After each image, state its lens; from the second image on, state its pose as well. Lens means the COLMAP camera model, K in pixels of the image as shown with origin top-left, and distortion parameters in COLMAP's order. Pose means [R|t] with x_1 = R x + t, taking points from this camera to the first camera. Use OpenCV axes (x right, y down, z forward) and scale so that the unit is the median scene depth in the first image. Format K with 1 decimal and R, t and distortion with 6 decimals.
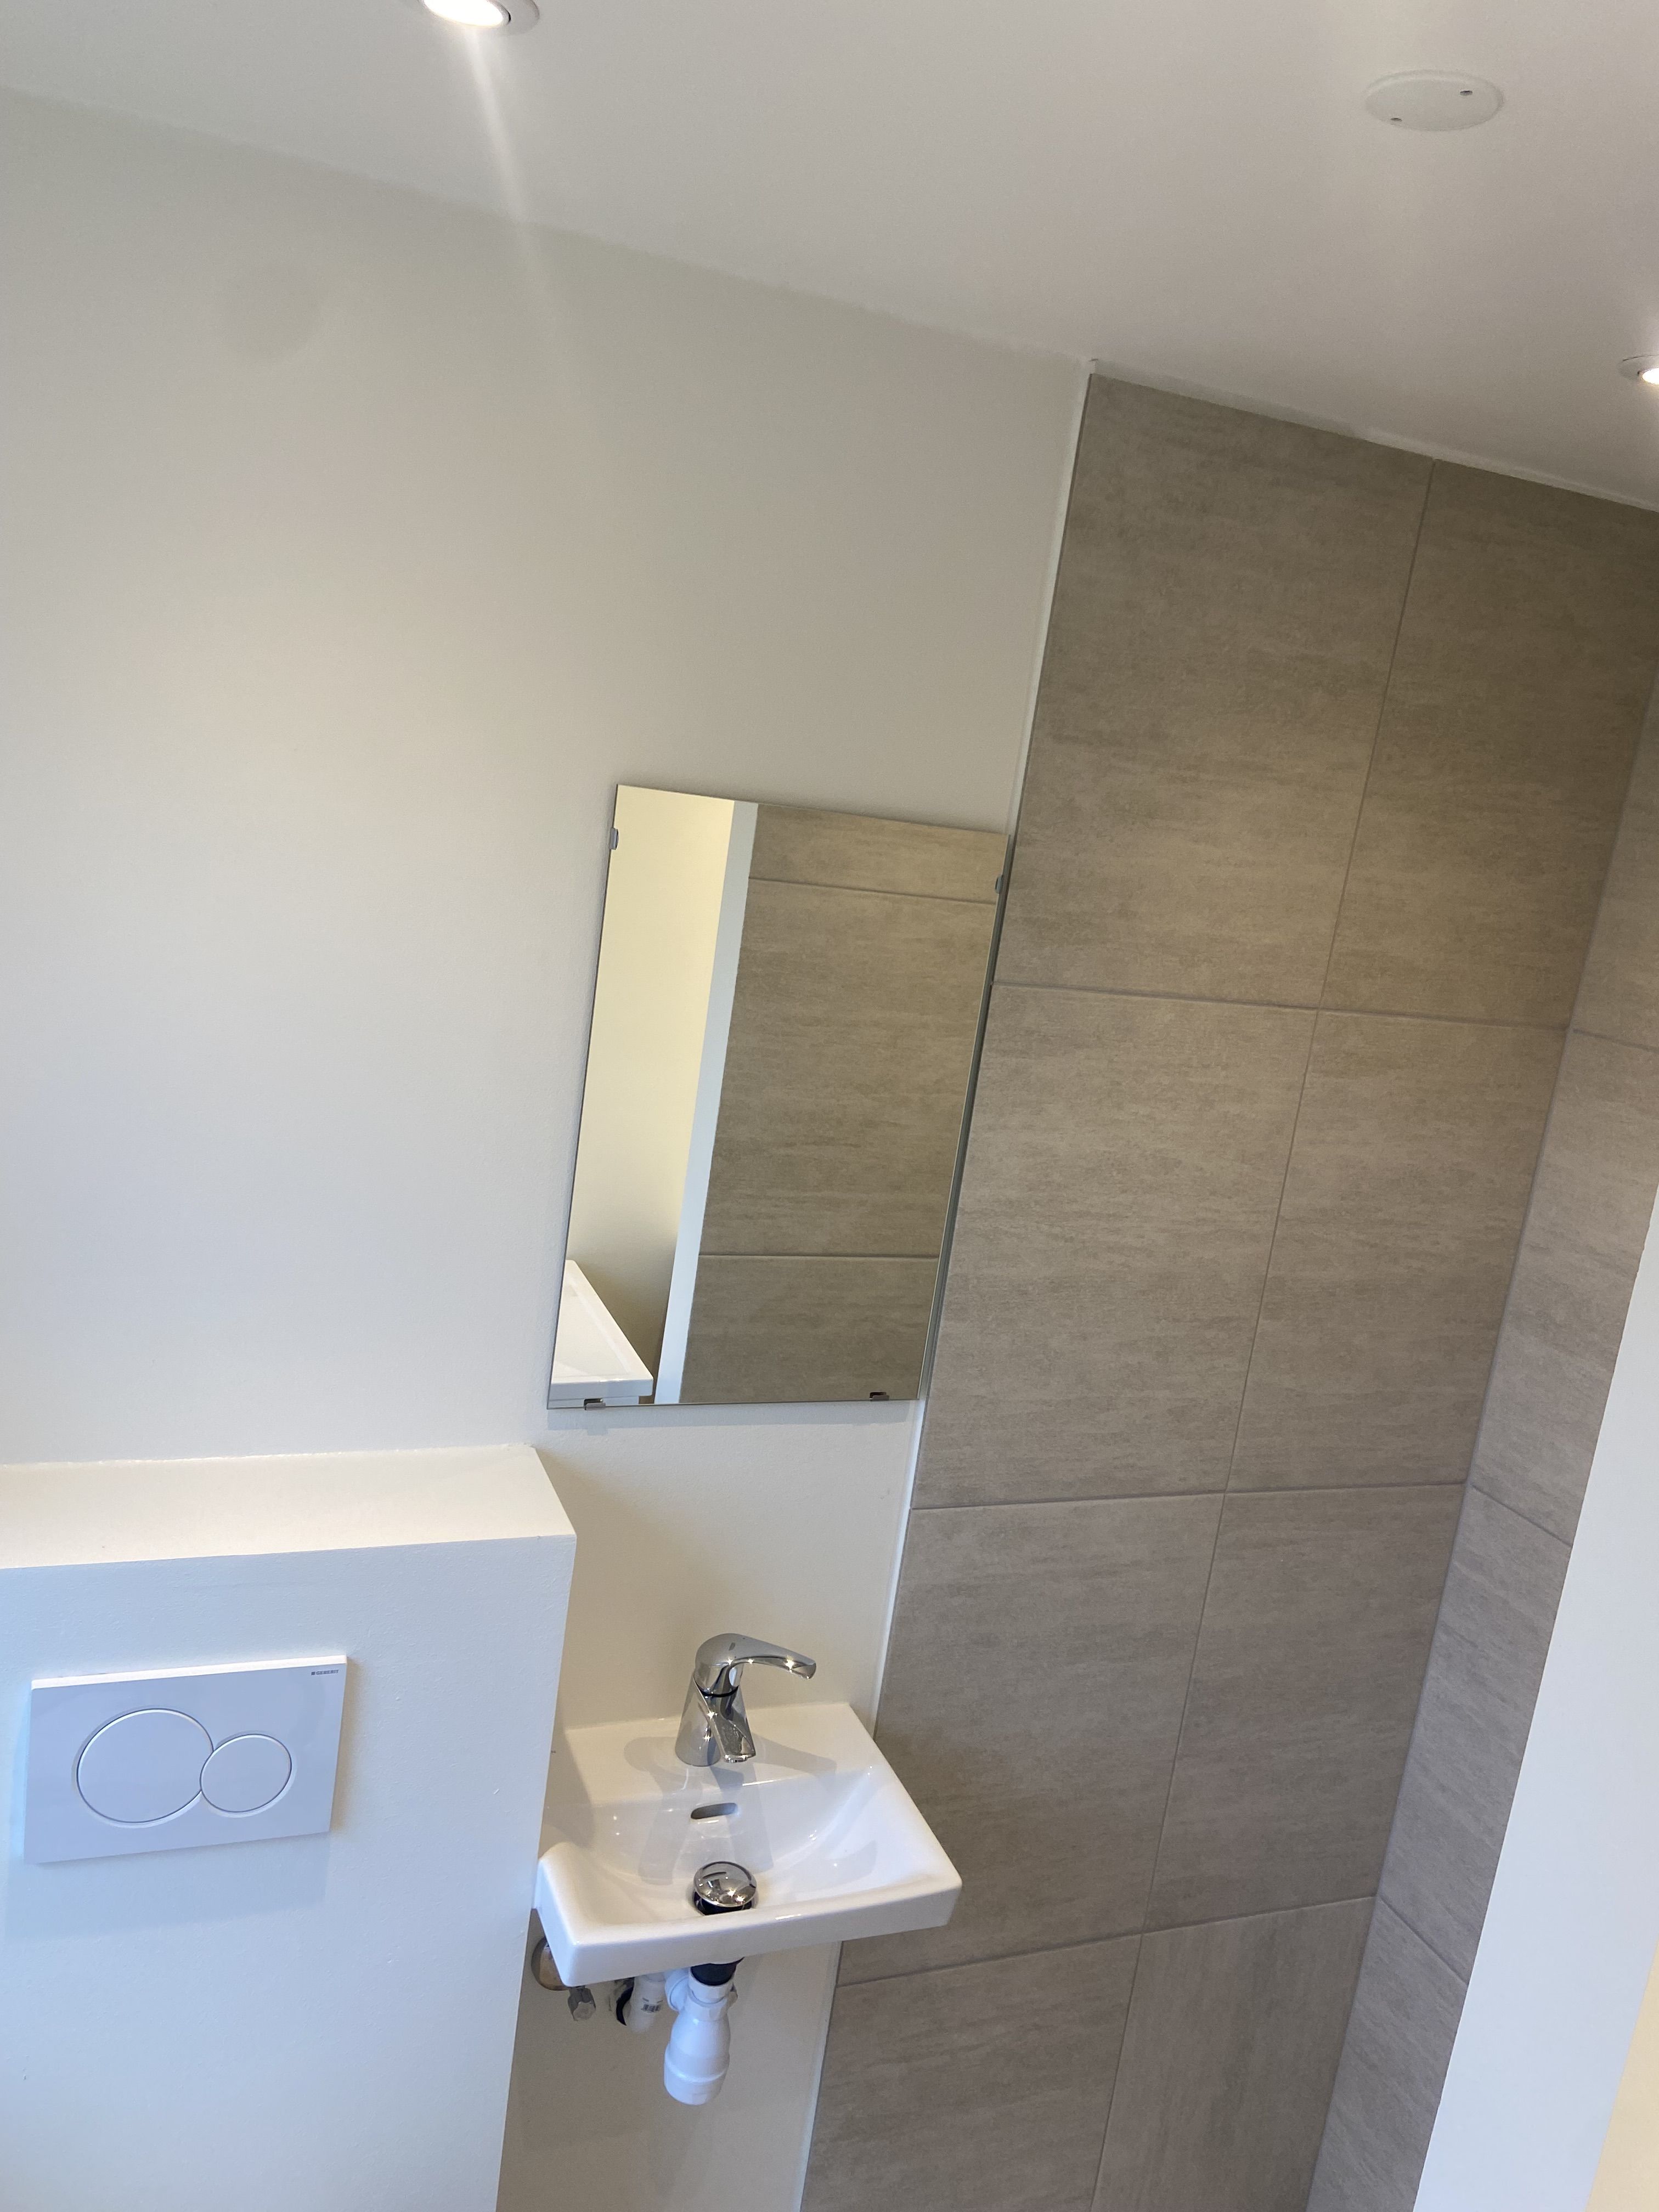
lens RADIAL K [[1644.7, 0, 849.6], [0, 1644.7, 1106.5], [0, 0, 1]] dist [0.124030, -0.153437]
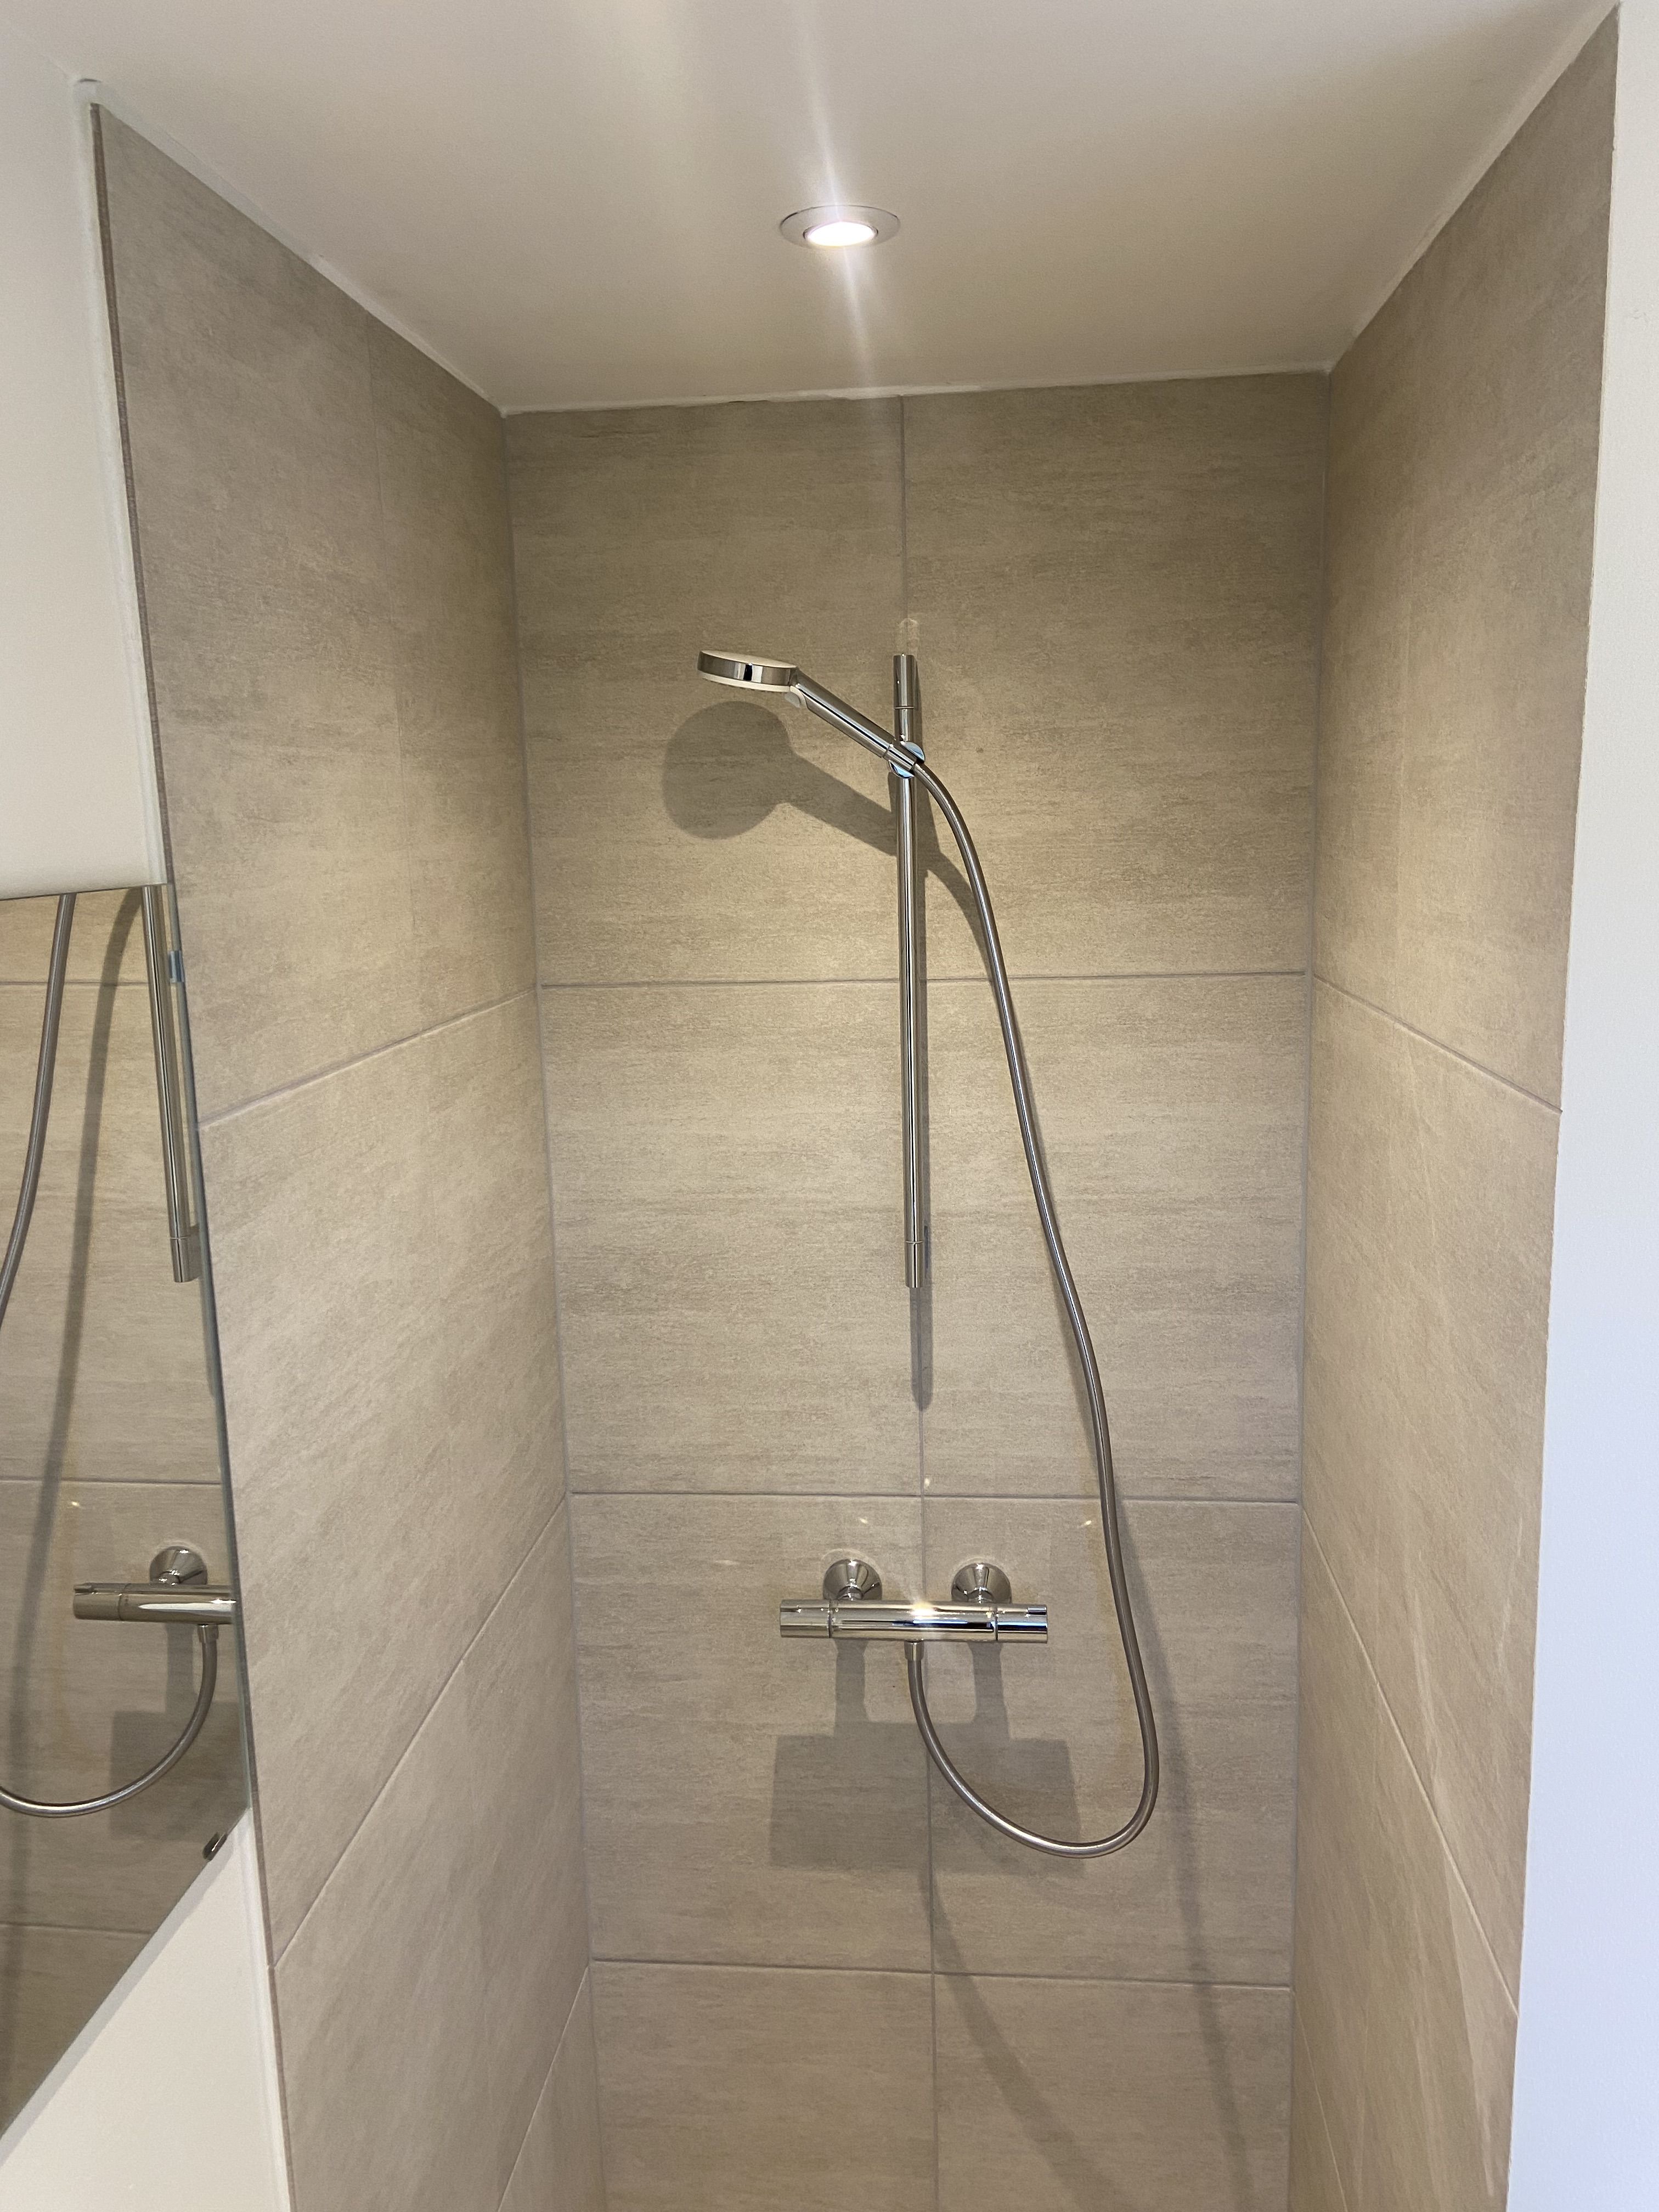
lens RADIAL K [[1644.7, 0, 849.6], [0, 1644.7, 1106.5], [0, 0, 1]] dist [0.124030, -0.153437]
pose [[0.449971, -0.303646, 0.839836, -0.292678], [0.263158, 0.943748, 0.200220, -0.130123], [-0.853390, 0.130916, 0.504566, 0.444394]]
